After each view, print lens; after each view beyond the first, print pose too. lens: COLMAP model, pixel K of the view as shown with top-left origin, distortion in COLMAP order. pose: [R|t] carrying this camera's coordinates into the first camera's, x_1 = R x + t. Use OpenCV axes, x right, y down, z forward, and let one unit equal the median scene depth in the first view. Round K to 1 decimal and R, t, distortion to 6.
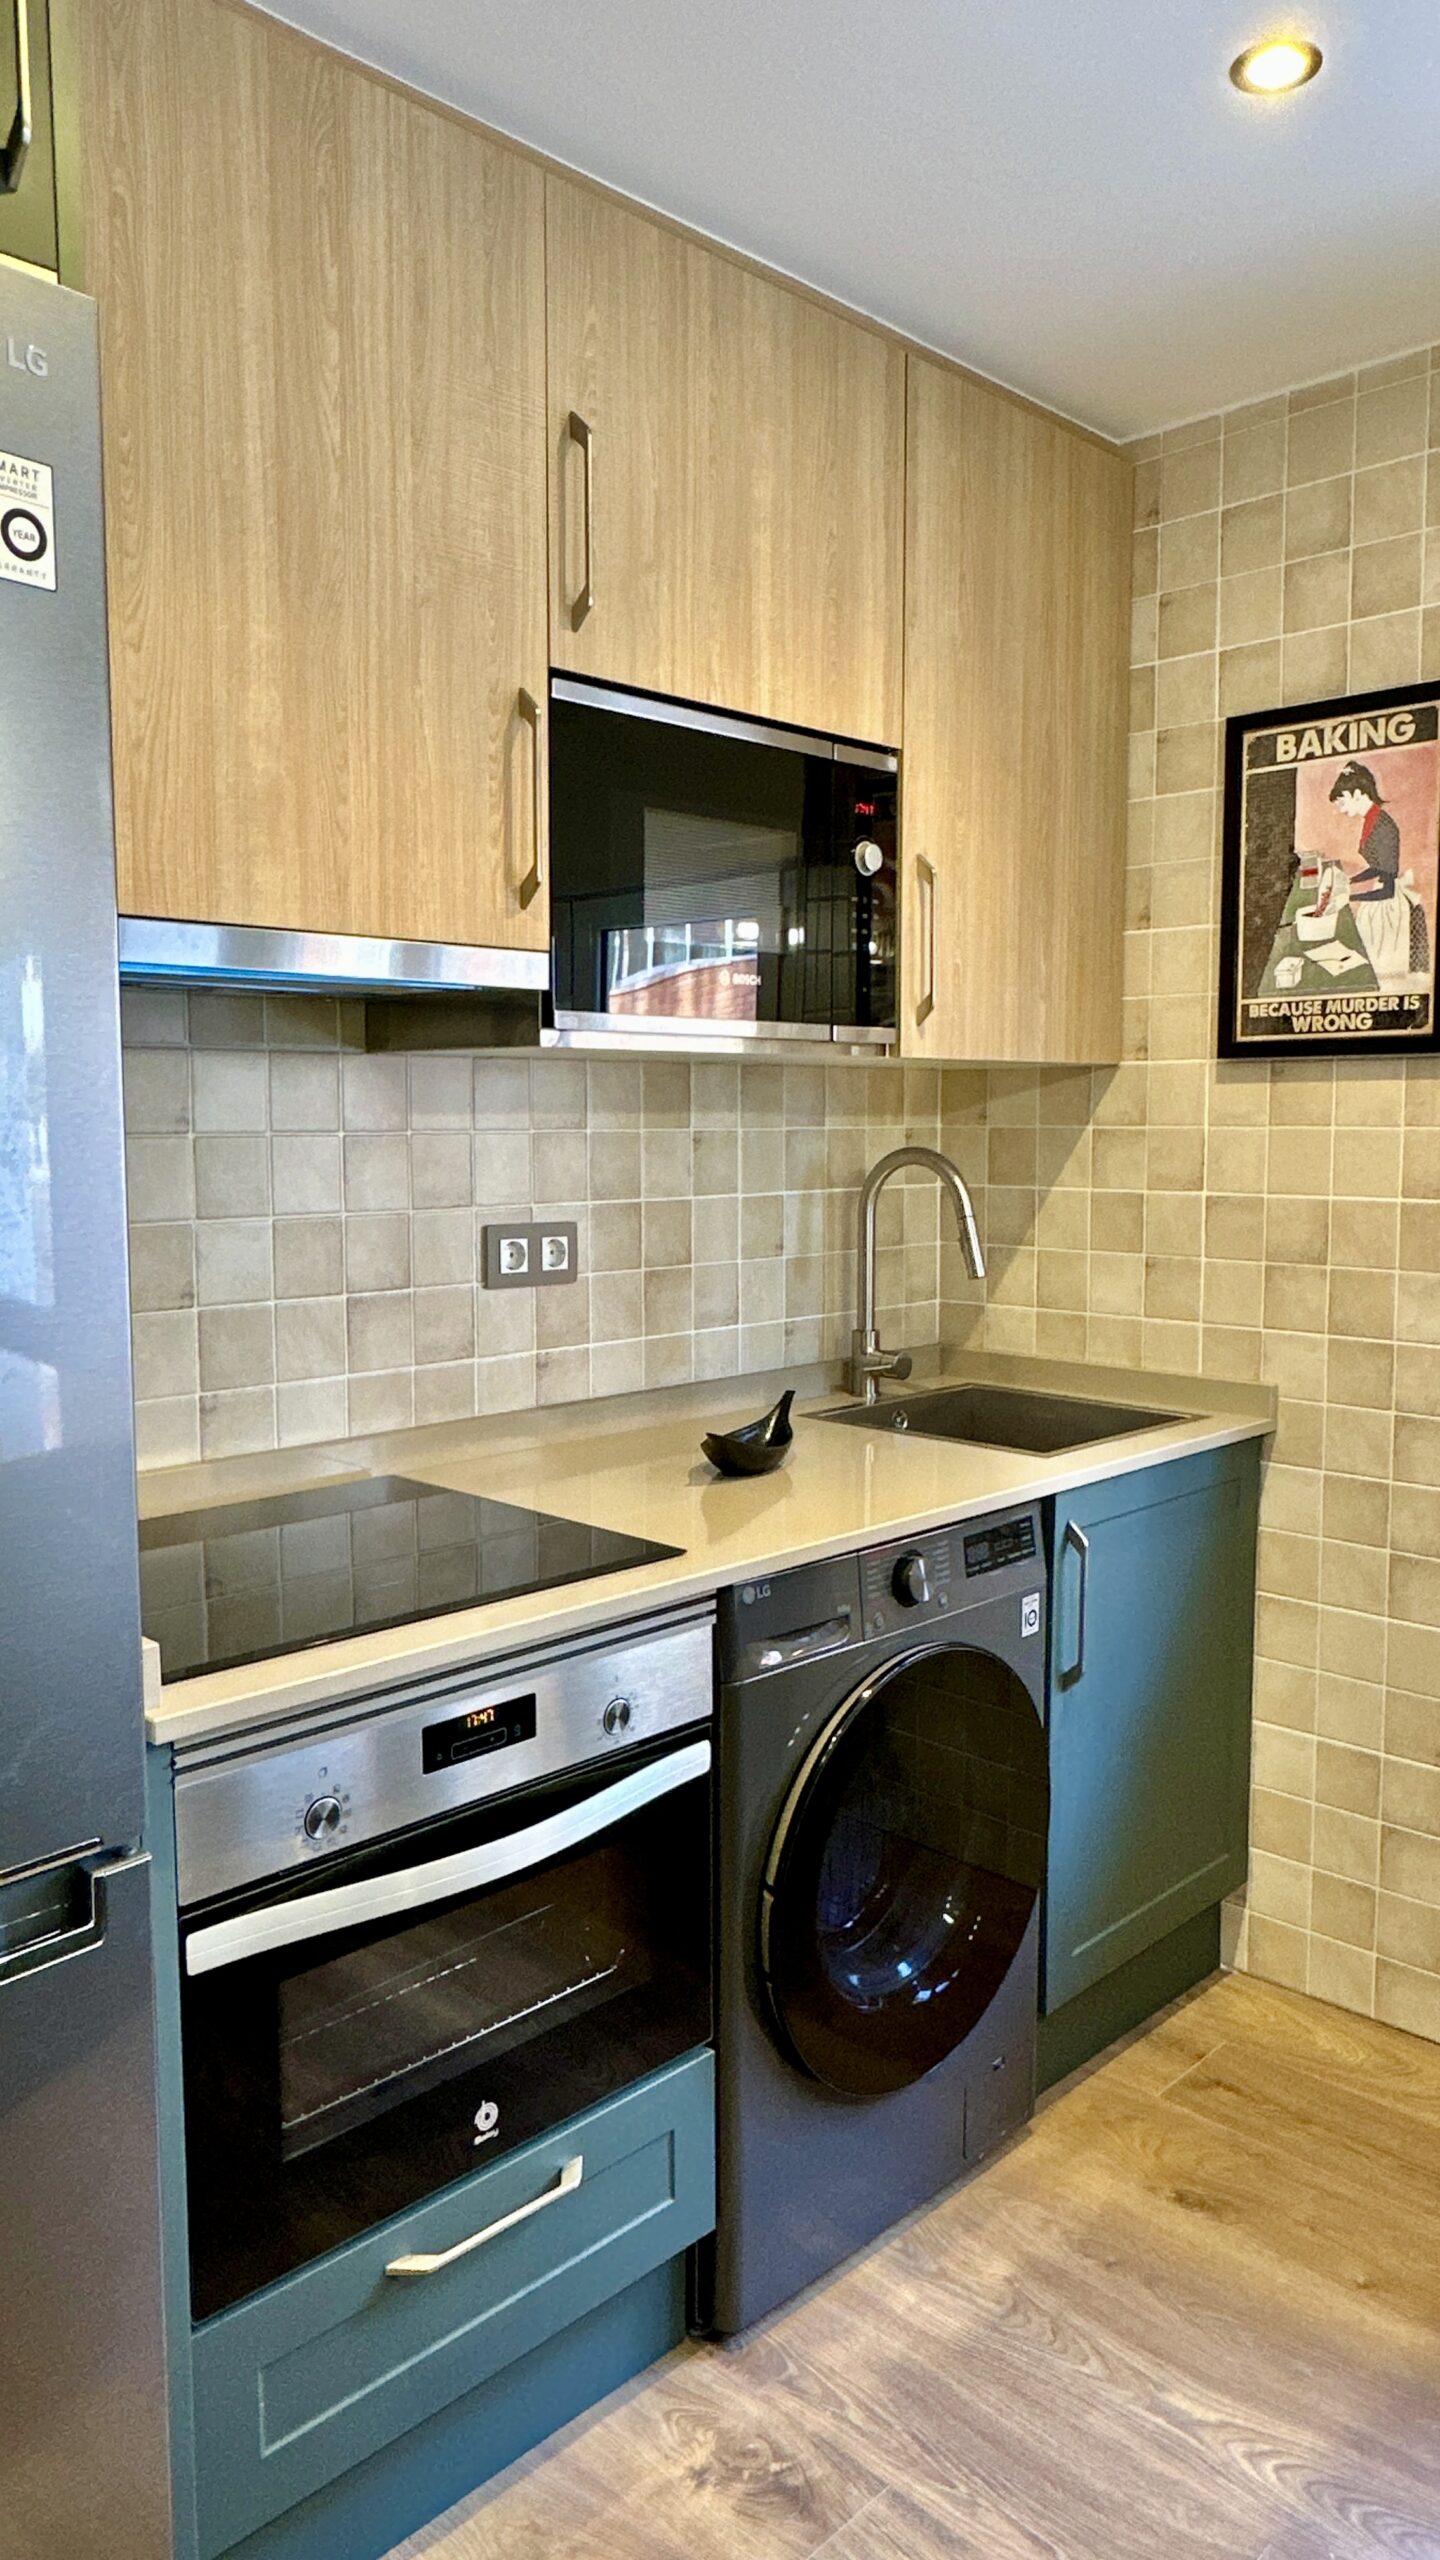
lens RADIAL K [[1709.7, 0, 720.0], [0, 1709.7, 1280.0], [0, 0, 1]] dist [-0.004126, 0.001584]
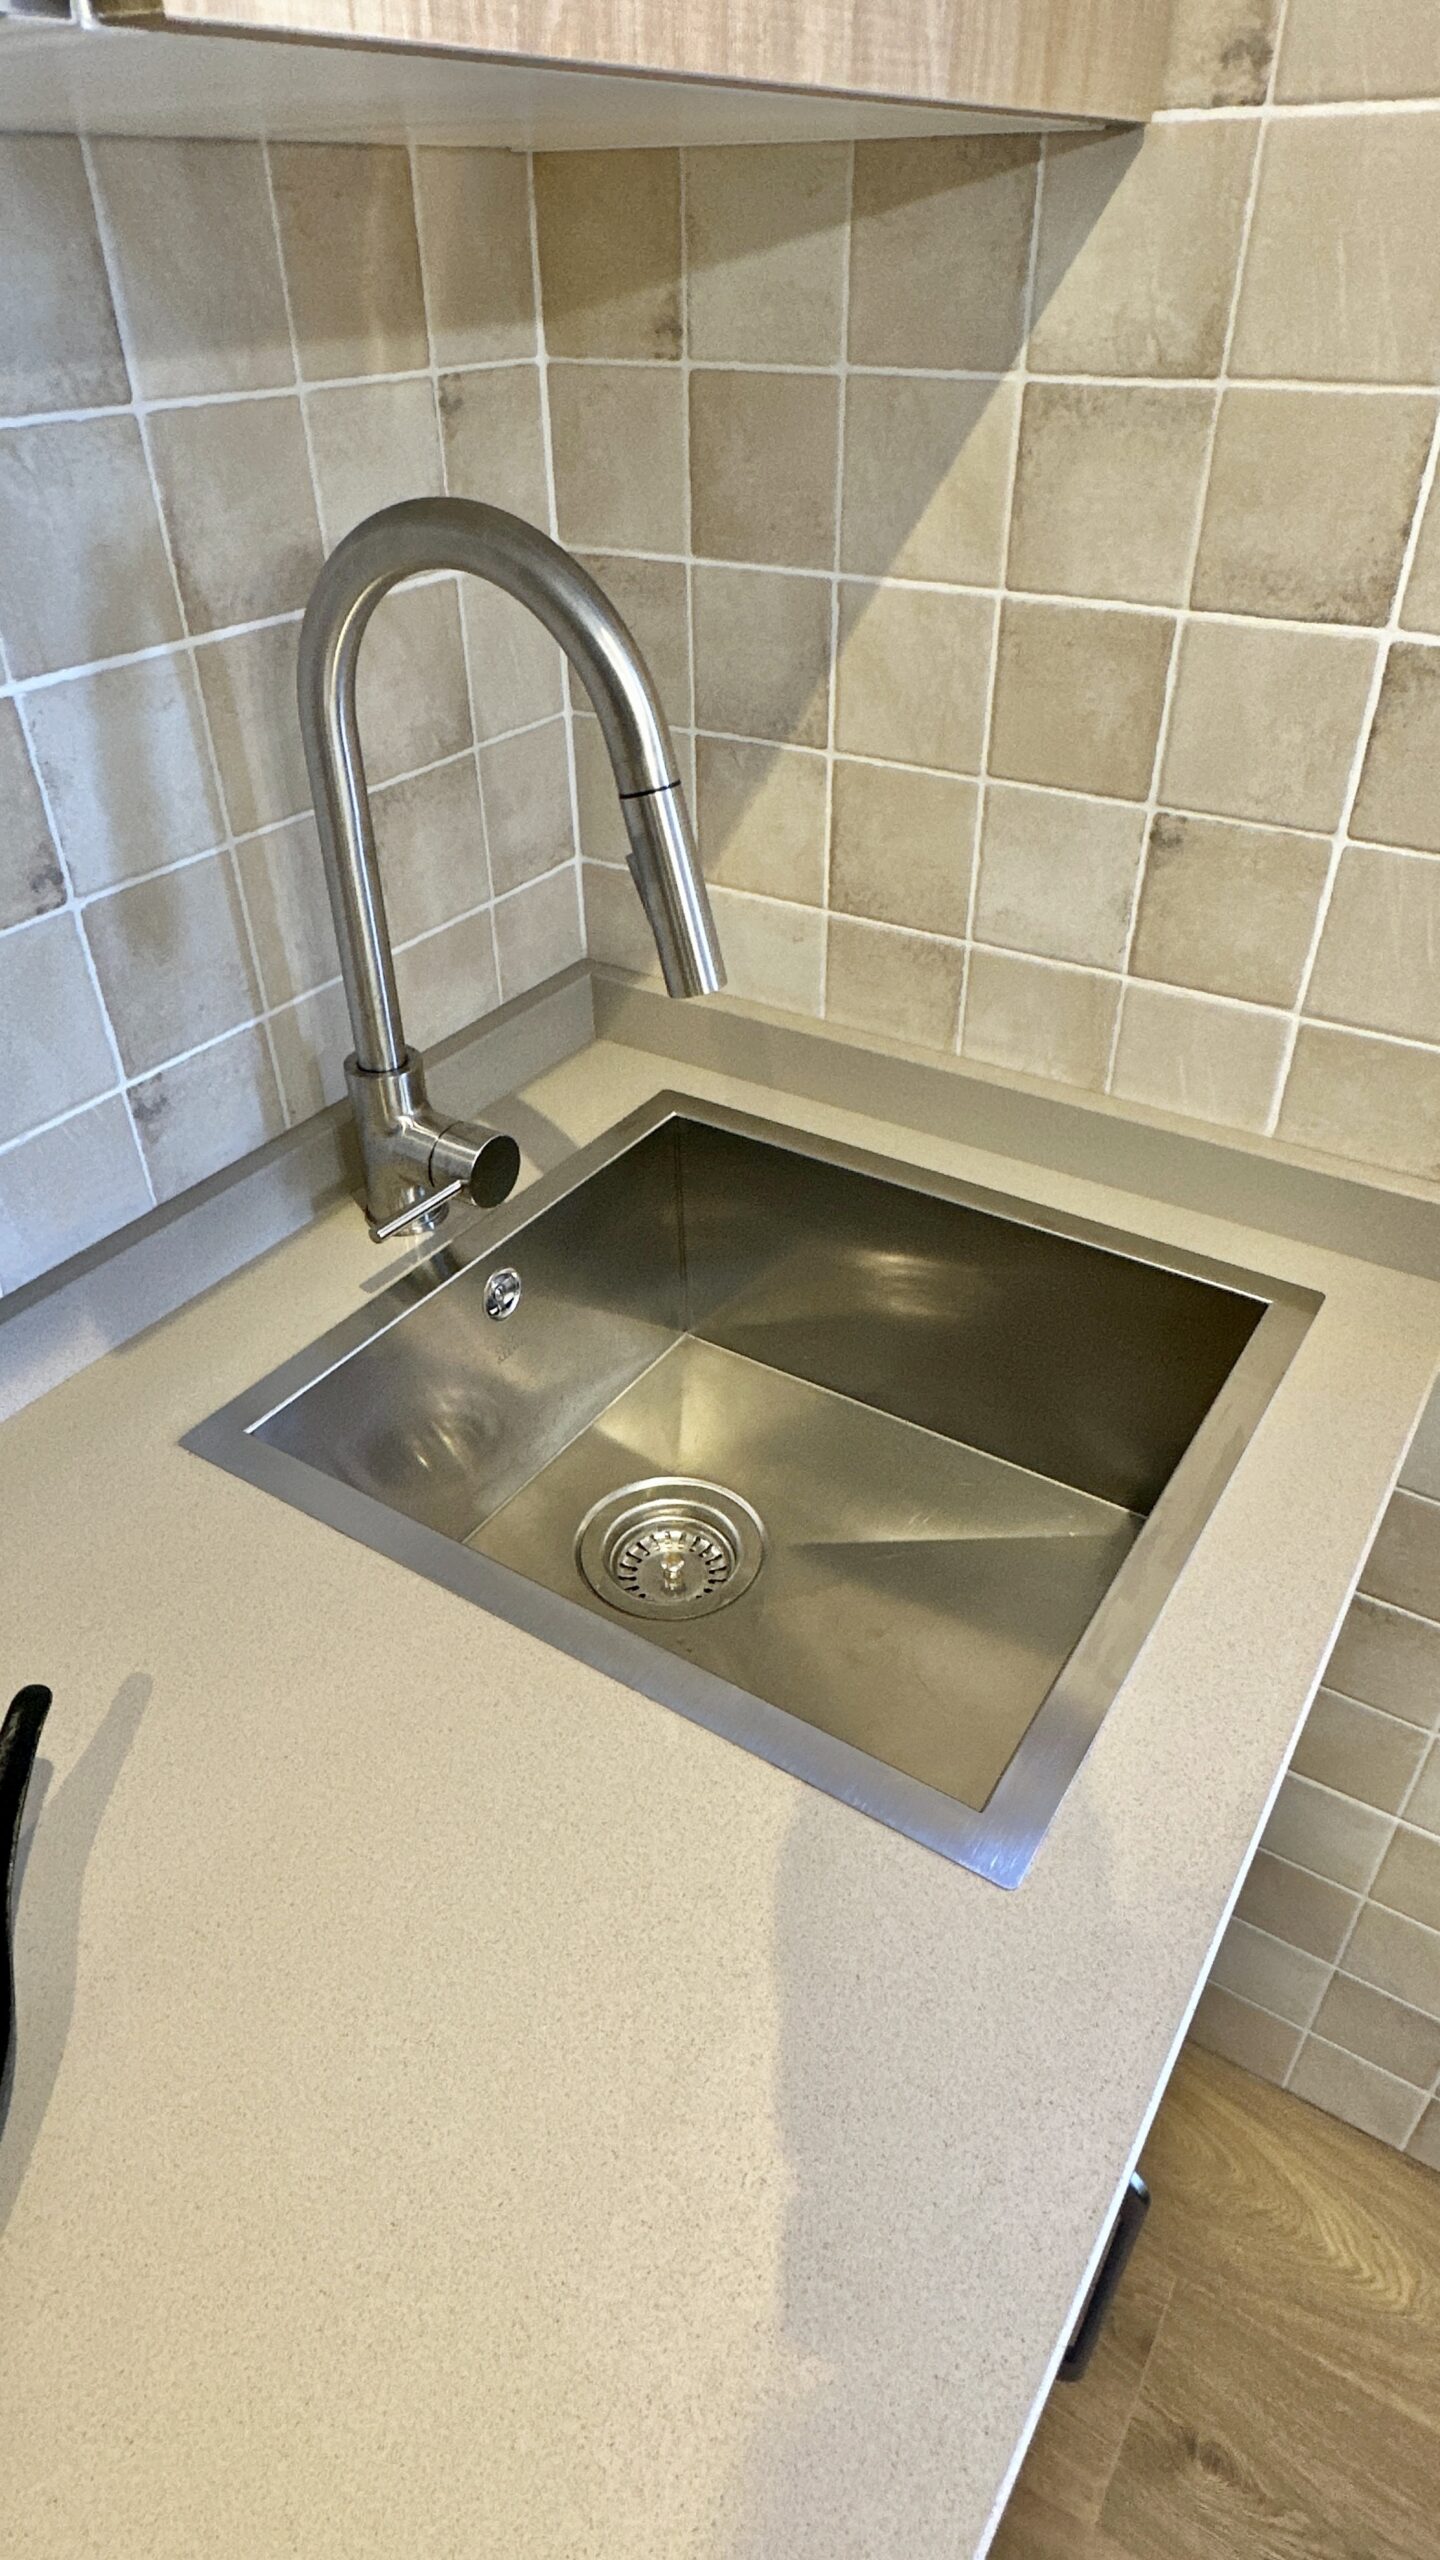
lens RADIAL K [[1471.7, 0, 720.0], [0, 1471.7, 1280.0], [0, 0, 1]] dist [0.000313, -0.000563]
pose [[0.977805, -0.128377, 0.165578, 0.112058], [0.028139, 0.863597, 0.503397, -0.096602], [-0.207617, -0.487565, 0.848042, 0.806987]]
